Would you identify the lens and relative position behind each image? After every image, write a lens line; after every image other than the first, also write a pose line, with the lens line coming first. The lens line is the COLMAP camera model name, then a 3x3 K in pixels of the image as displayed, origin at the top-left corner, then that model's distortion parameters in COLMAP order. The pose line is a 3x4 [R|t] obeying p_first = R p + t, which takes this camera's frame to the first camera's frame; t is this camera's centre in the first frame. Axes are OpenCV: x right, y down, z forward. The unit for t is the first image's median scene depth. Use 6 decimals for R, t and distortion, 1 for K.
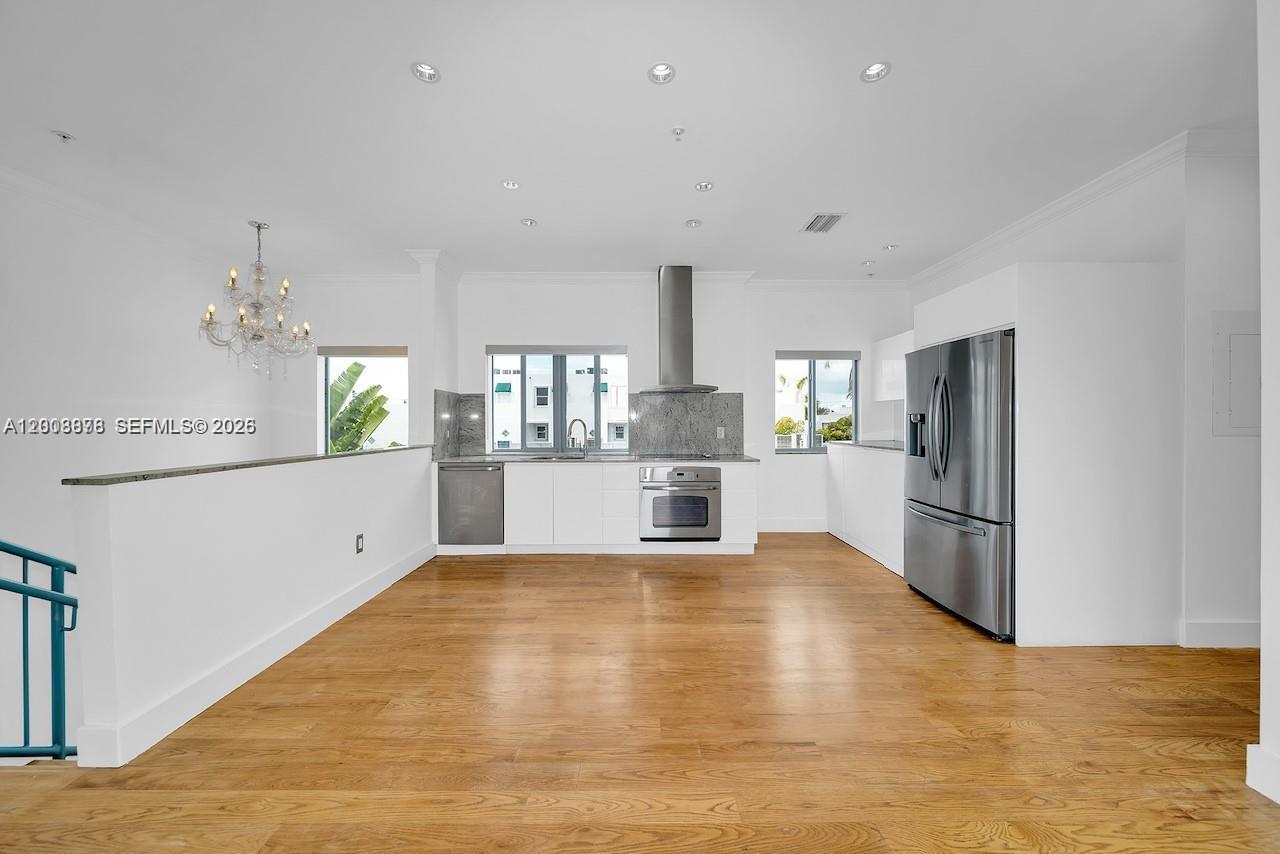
lens RADIAL K [[453.6, 0, 636.8], [0, 453.6, 423.5], [0, 0, 1]] dist [-0.001813, -0.000926]
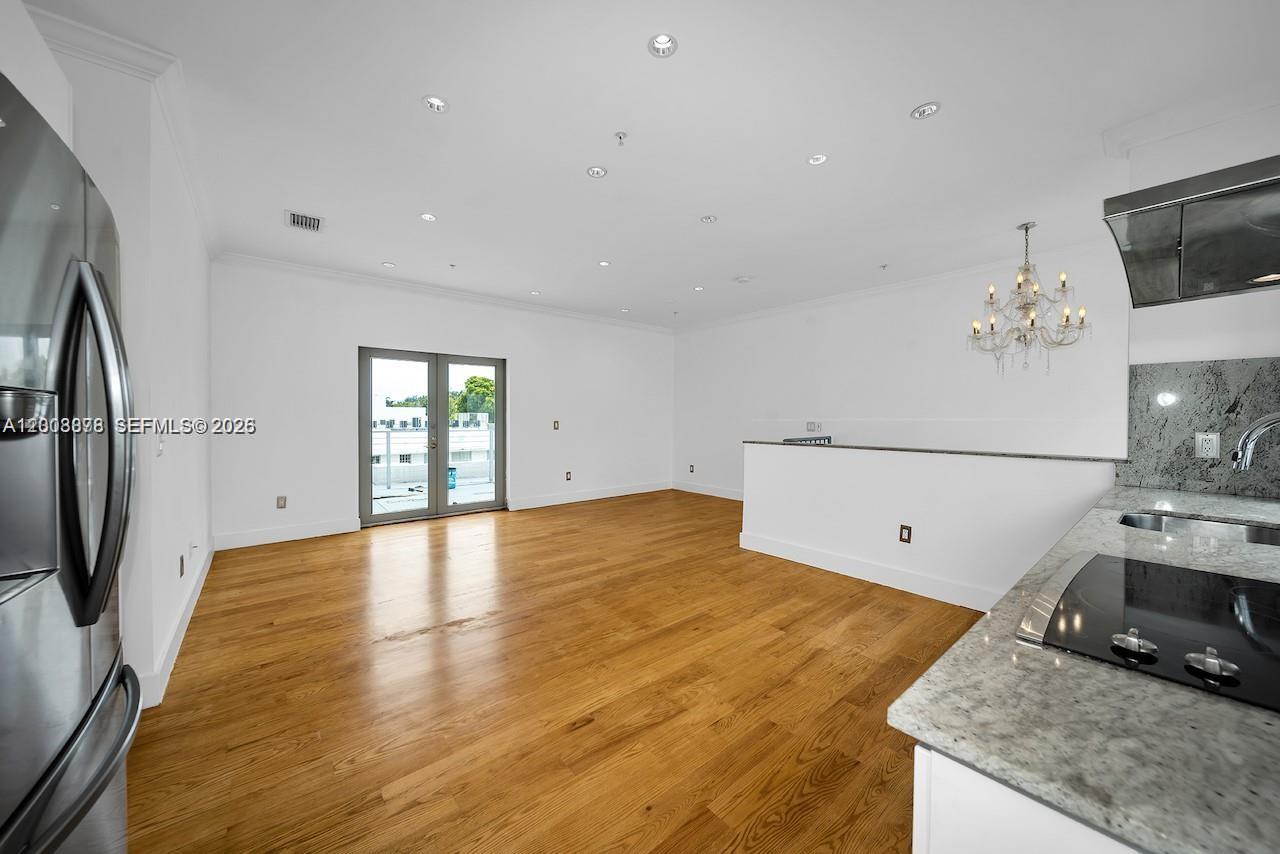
lens RADIAL K [[453.6, 0, 635.4], [0, 453.6, 420.0], [0, 0, 1]] dist [-0.001813, -0.000926]
pose [[-0.773147, 0.002667, -0.634222, 0.487783], [-0.001167, 0.999983, 0.005629, -0.008219], [0.634226, 0.005092, -0.773131, 1.236366]]
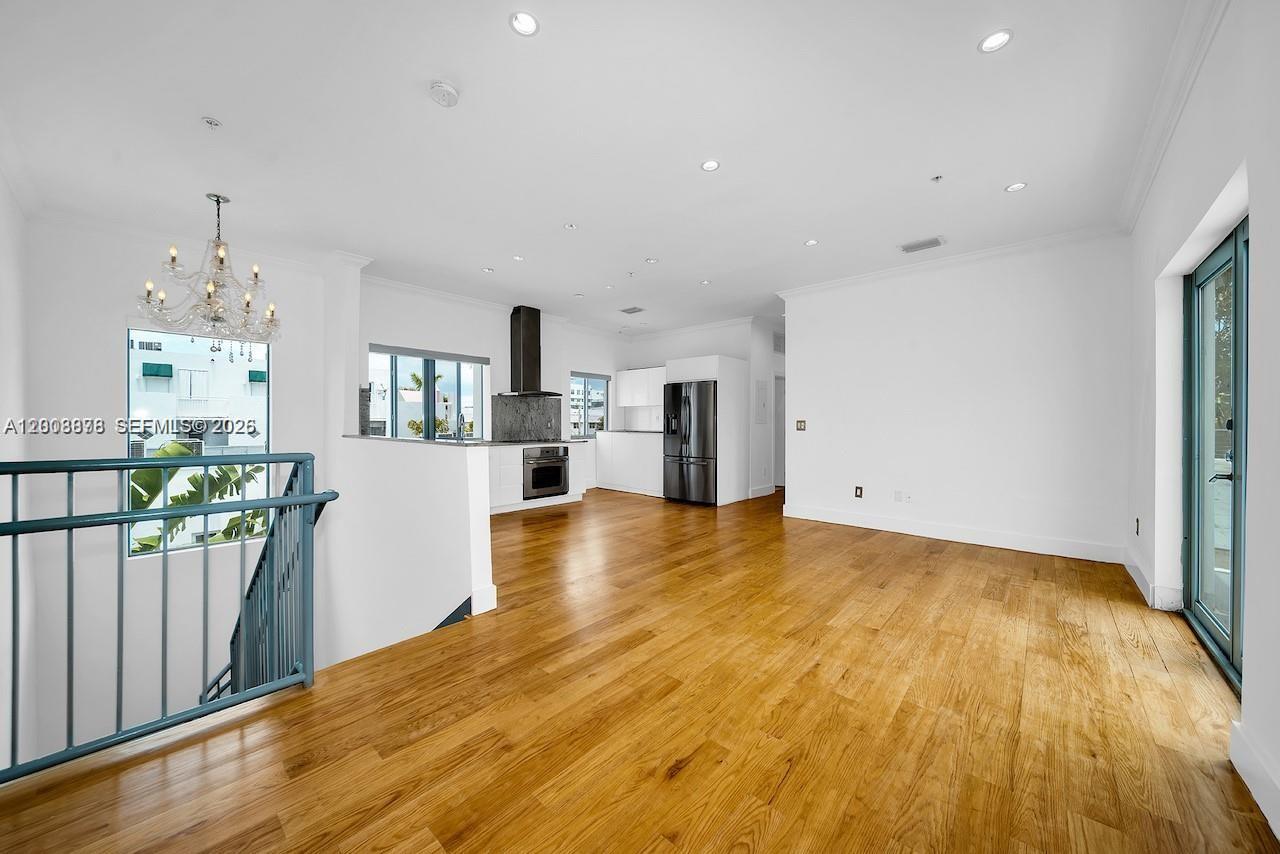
lens RADIAL K [[453.6, 0, 636.9], [0, 453.6, 424.9], [0, 0, 1]] dist [-0.001813, -0.000926]
pose [[0.674552, 0.000470, 0.738227, -0.947964], [-0.002502, 0.999996, 0.001650, 0.023434], [-0.738223, -0.002960, 0.674550, -0.265560]]
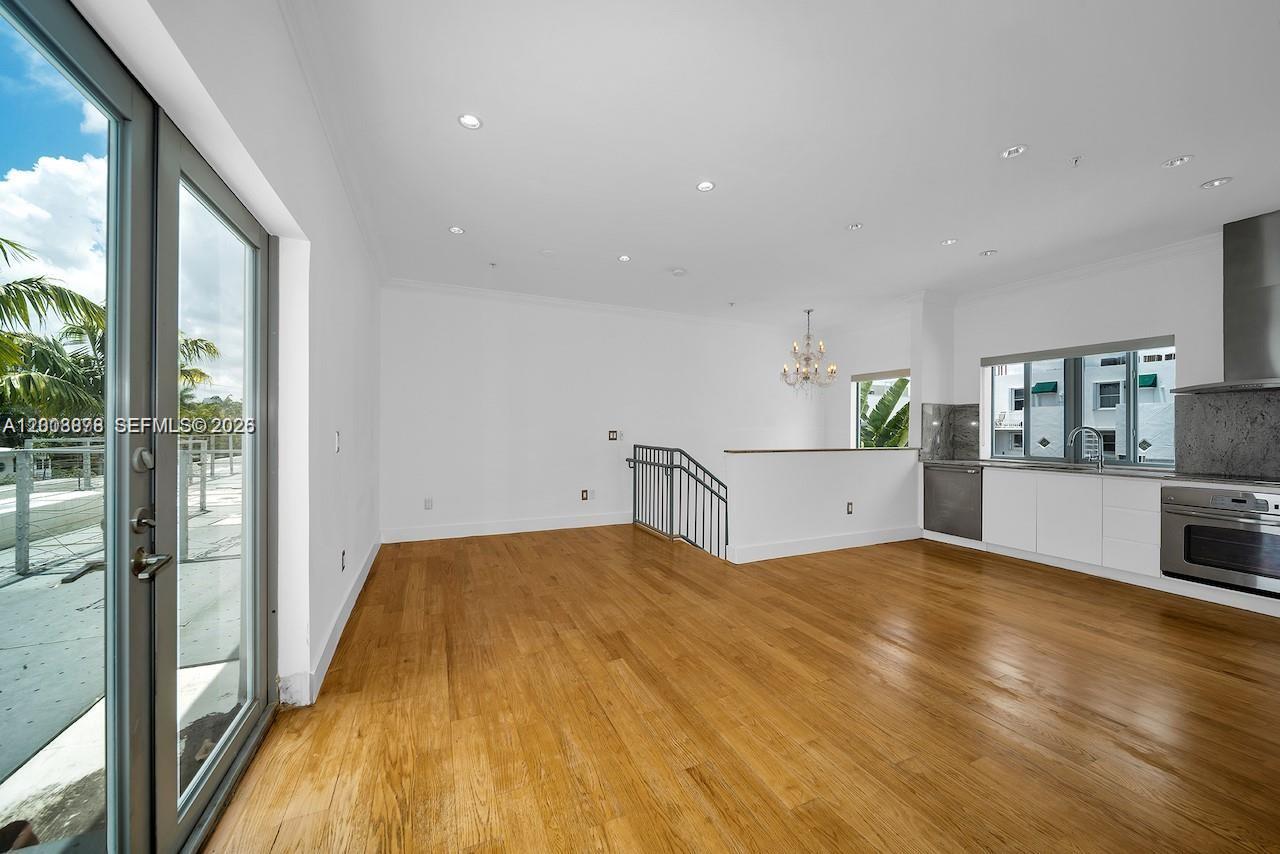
lens RADIAL K [[453.6, 0, 632.3], [0, 453.6, 429.6], [0, 0, 1]] dist [-0.001813, -0.000926]
pose [[0.396941, 0.005266, -0.917829, 0.446167], [-0.006882, 0.999973, 0.002761, -0.001663], [0.917818, 0.005220, 0.396966, -0.258402]]
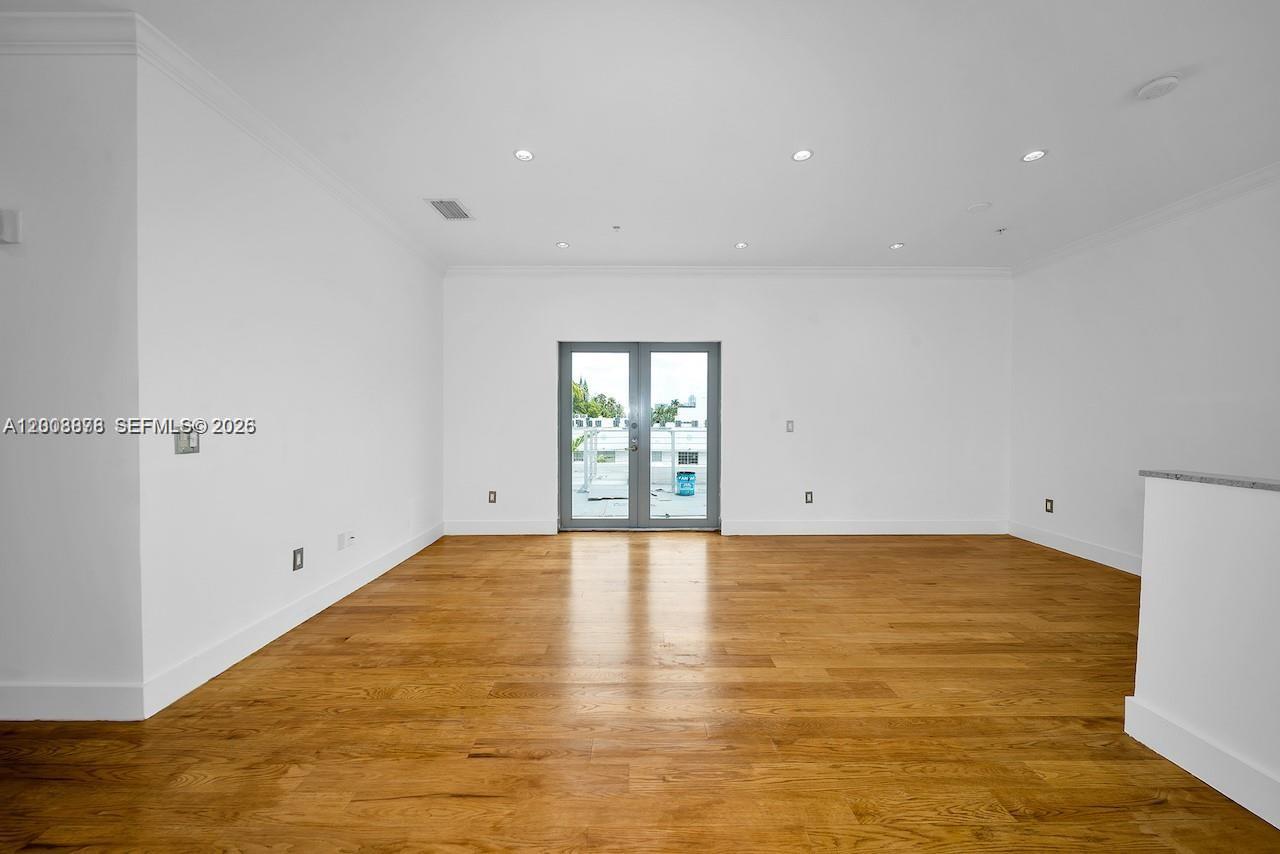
lens RADIAL K [[453.6, 0, 639.8], [0, 453.6, 425.7], [0, 0, 1]] dist [-0.001813, -0.000926]
pose [[-0.999991, 0.000333, -0.004213, 0.018346], [0.000265, 0.999871, 0.016087, -0.000491], [0.004217, 0.016086, -0.999862, 0.950316]]
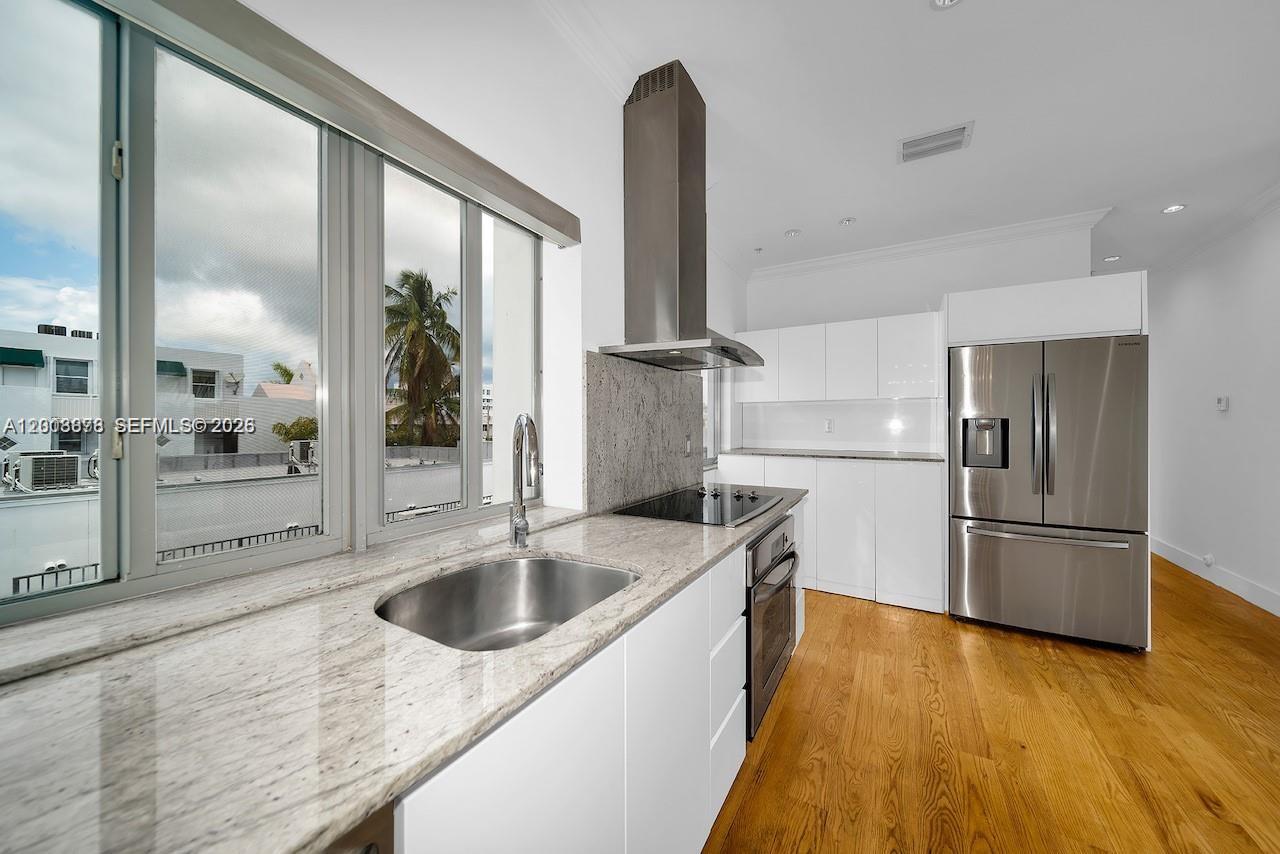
lens RADIAL K [[453.6, 0, 637.7], [0, 453.6, 421.5], [0, 0, 1]] dist [-0.001813, -0.000926]
pose [[0.501774, 0.011550, 0.864922, -0.425560], [-0.001862, 0.999923, -0.012273, -0.003939], [-0.864997, 0.004548, 0.501756, 1.043938]]
